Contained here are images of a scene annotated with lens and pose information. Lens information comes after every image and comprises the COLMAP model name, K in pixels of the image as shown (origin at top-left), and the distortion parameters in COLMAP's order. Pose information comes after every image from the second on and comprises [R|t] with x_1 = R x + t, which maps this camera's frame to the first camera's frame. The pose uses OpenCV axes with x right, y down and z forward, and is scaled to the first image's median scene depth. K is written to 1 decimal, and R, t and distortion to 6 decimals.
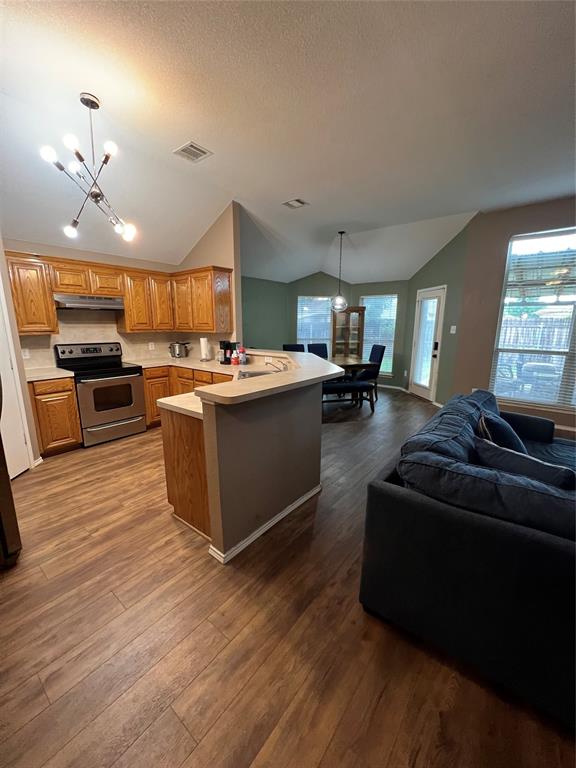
lens RADIAL K [[307.9, 0, 285.3], [0, 307.9, 384.9], [0, 0, 1]] dist [0.000053, 0.000738]
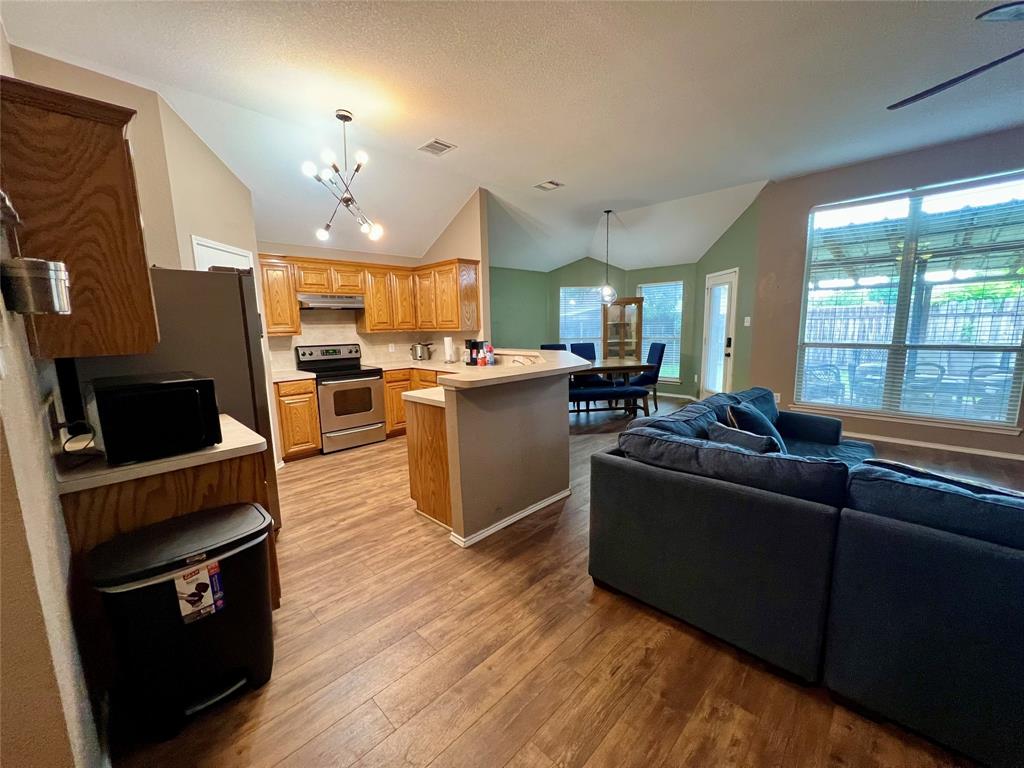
lens RADIAL K [[410.5, 0, 512.8], [0, 410.5, 385.9], [0, 0, 1]] dist [0.000053, 0.000738]
pose [[0.994180, -0.008620, -0.107386, 0.063458], [0.003615, 0.998902, -0.046710, 0.058794], [0.107671, 0.046050, 0.993119, -0.205250]]
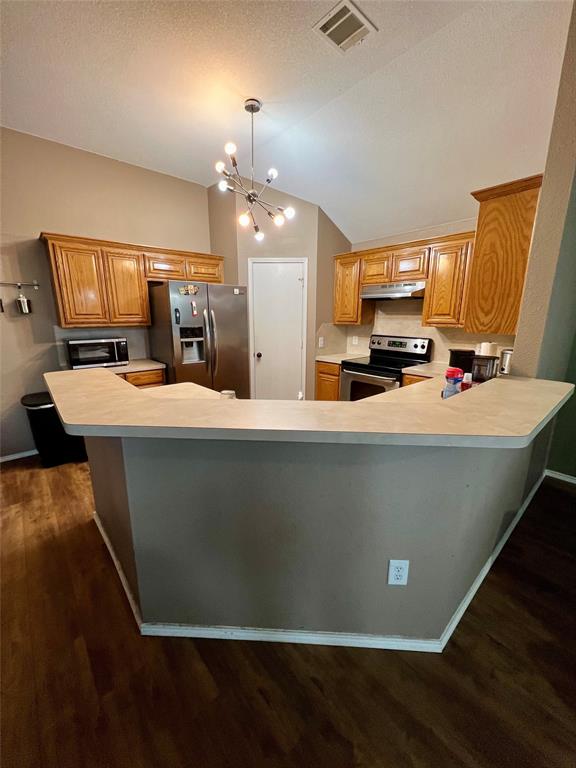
lens RADIAL K [[307.9, 0, 287.3], [0, 307.9, 383.9], [0, 0, 1]] dist [0.000053, 0.000738]
pose [[-0.174181, 0.213495, -0.961291, 0.385964], [-0.198446, 0.948575, 0.246628, -0.187783], [0.964510, 0.233722, -0.122857, 0.964429]]
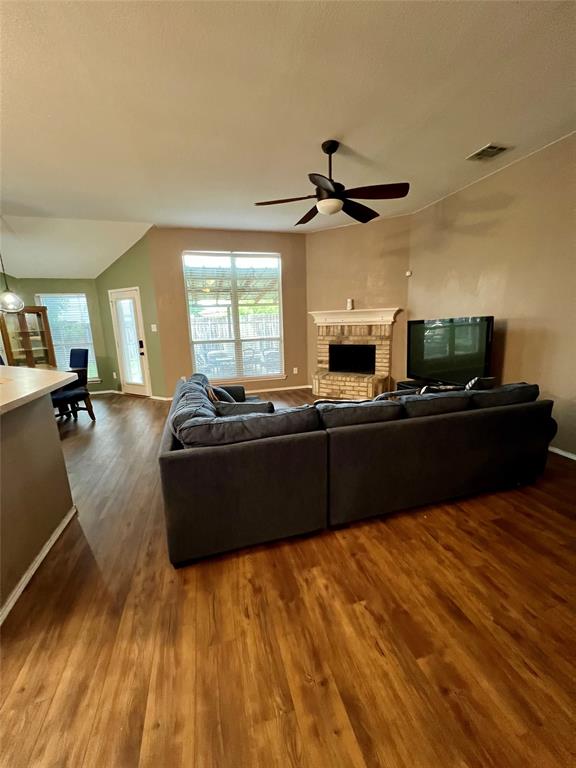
lens RADIAL K [[307.9, 0, 289.2], [0, 307.9, 384.6], [0, 0, 1]] dist [0.000053, 0.000738]
pose [[0.580113, -0.190495, 0.791947, -0.129719], [0.194013, 0.976600, 0.092794, 0.016328], [-0.791093, 0.099817, 0.603497, -0.047337]]
